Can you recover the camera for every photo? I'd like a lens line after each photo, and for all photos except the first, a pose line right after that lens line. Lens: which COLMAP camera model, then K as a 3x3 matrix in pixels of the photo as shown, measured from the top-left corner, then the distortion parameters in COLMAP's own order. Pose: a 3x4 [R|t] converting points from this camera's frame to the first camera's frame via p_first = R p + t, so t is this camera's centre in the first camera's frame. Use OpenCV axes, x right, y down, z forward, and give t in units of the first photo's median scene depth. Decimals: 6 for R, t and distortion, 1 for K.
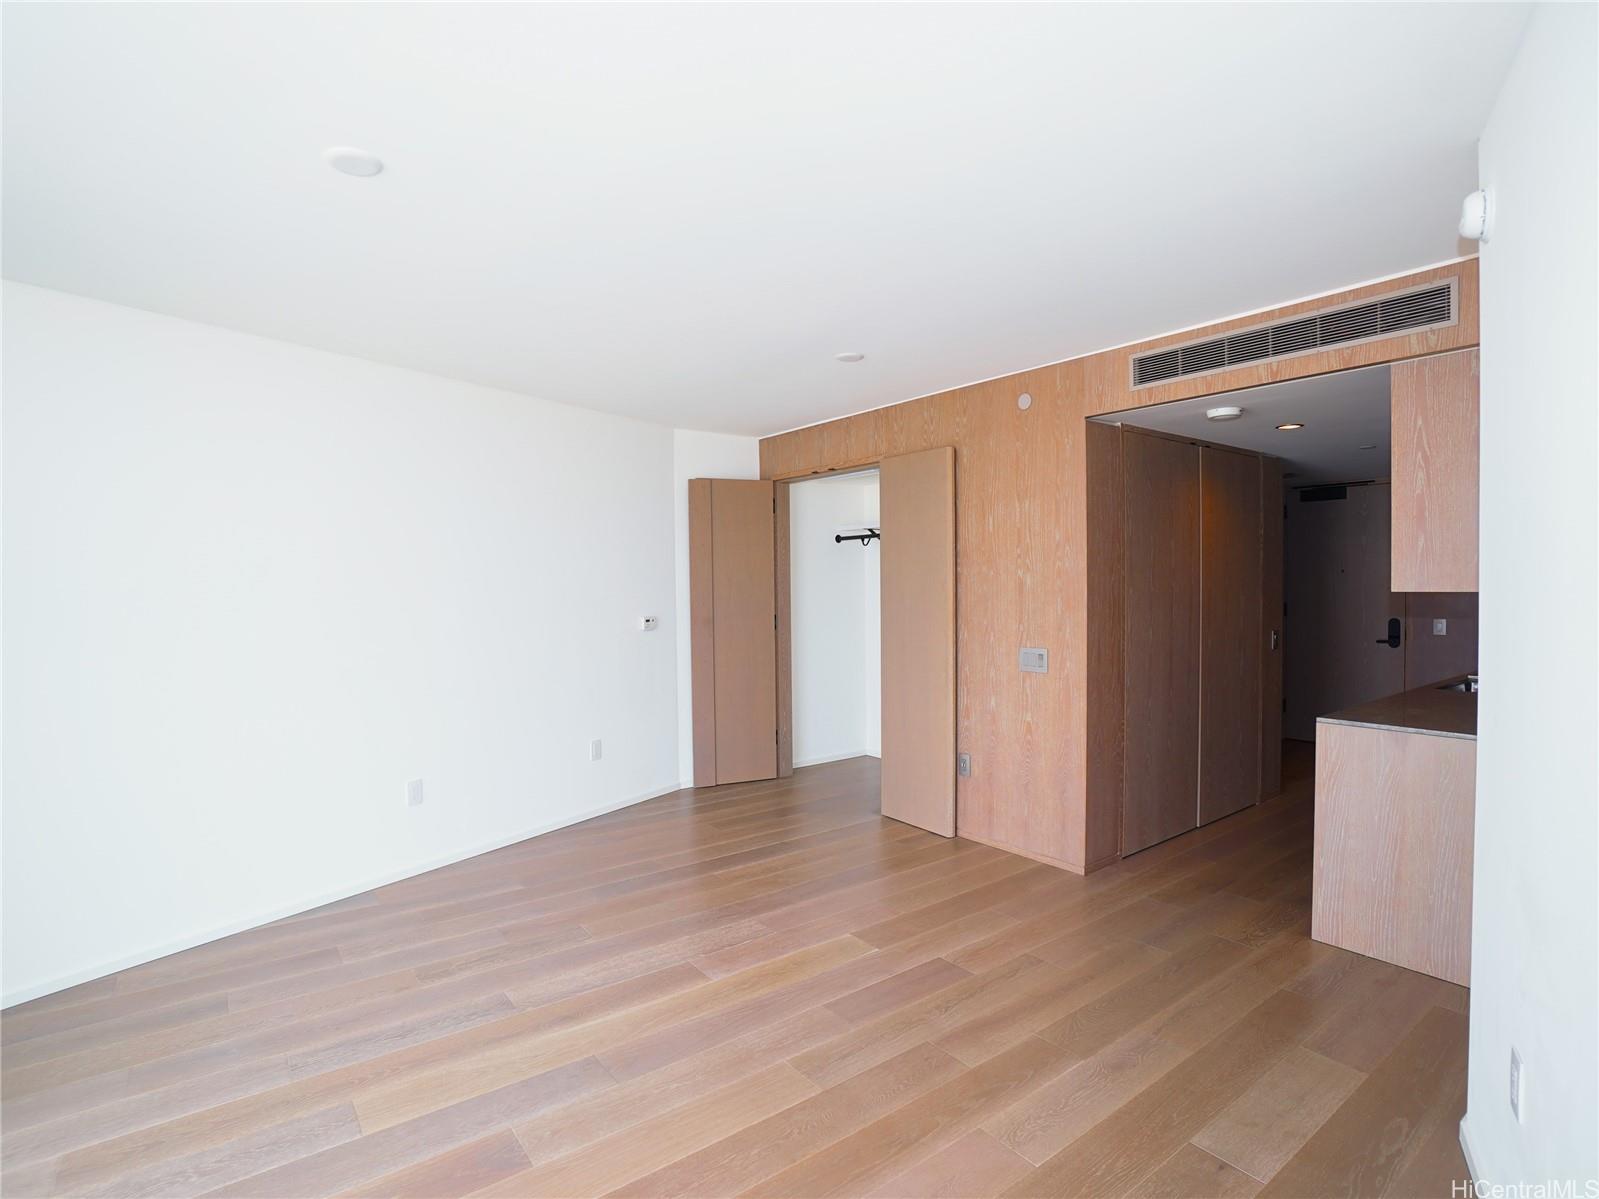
lens RADIAL K [[812.0, 0, 800.9], [0, 812.0, 597.2], [0, 0, 1]] dist [-0.003154, 0.000822]
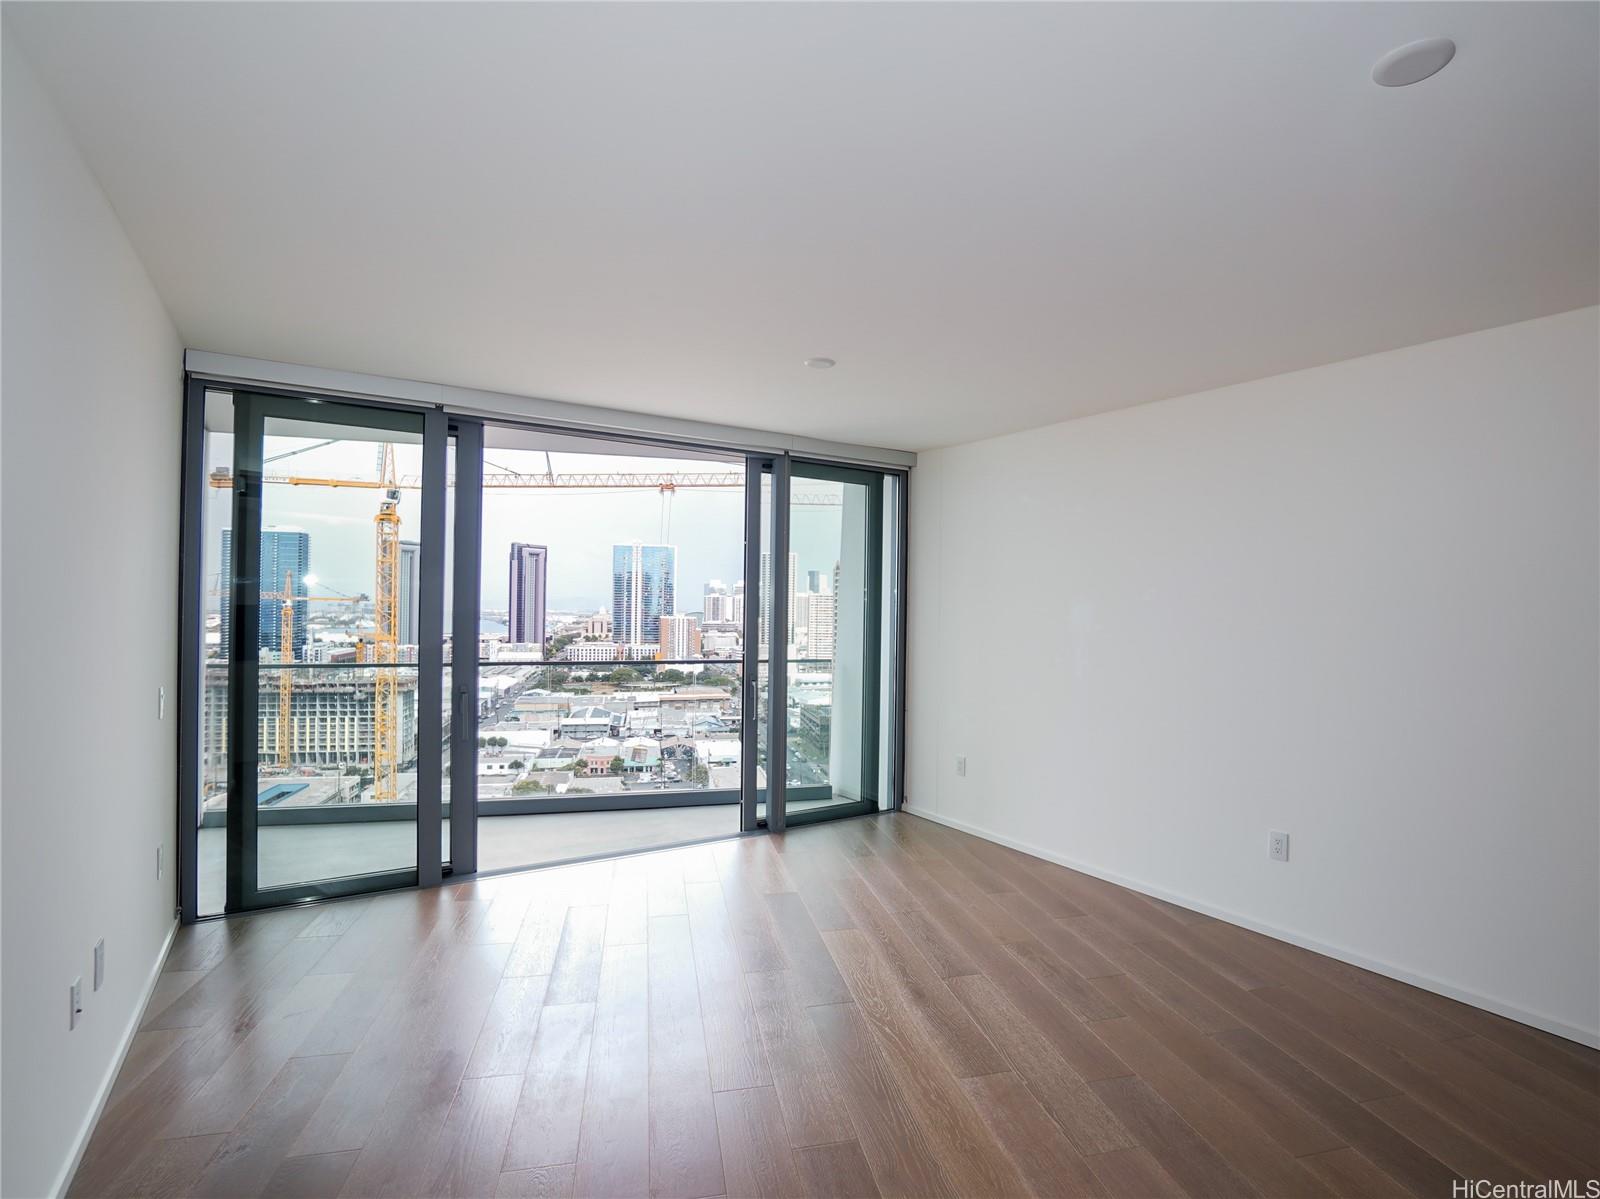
lens RADIAL K [[812.5, 0, 812.6], [0, 812.5, 600.4], [0, 0, 1]] dist [-0.003154, 0.000822]
pose [[-0.430766, -0.009148, -0.902417, 0.656879], [-0.017009, 0.999853, -0.002017, -0.019007], [0.902303, 0.014480, -0.430858, 1.109631]]
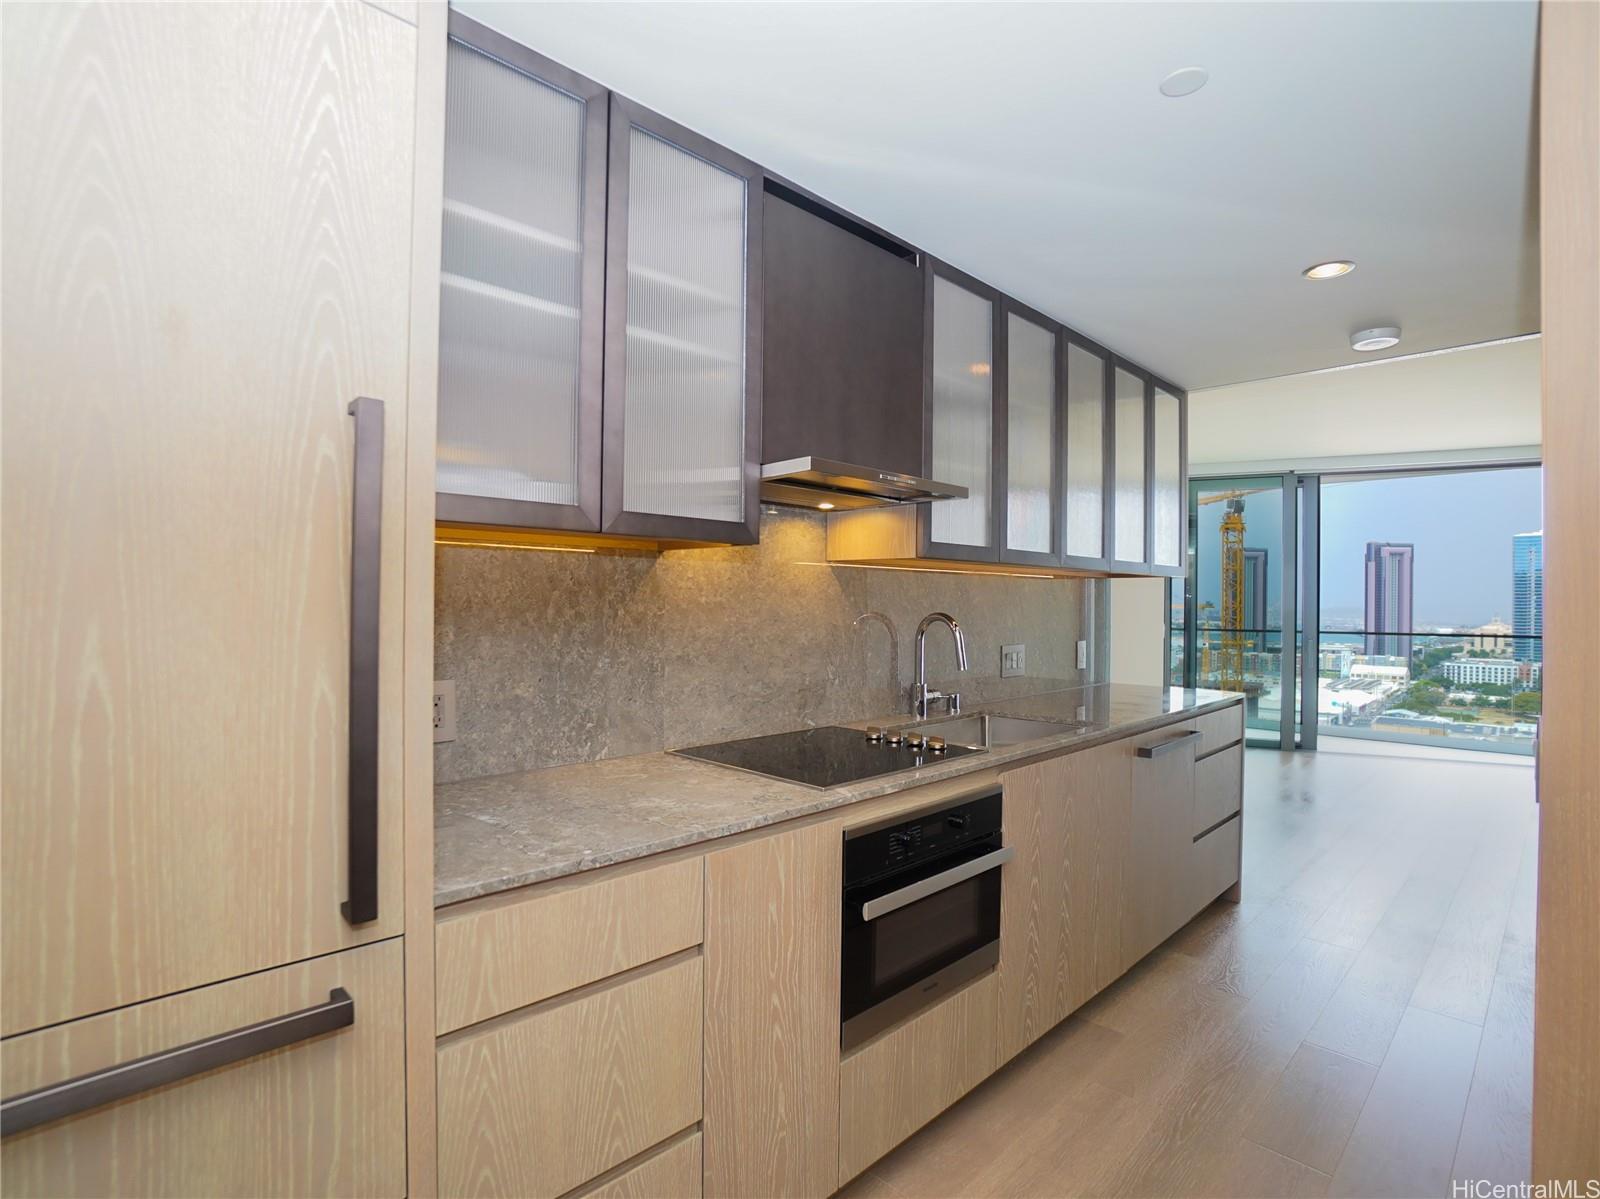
lens RADIAL K [[812.5, 0, 814.1], [0, 812.5, 601.9], [0, 0, 1]] dist [-0.003154, 0.000822]
pose [[-0.985346, -0.011432, -0.170185, 1.493000], [-0.012748, 0.999897, 0.006639, 0.031297], [0.170092, 0.008711, -0.985390, 2.072229]]
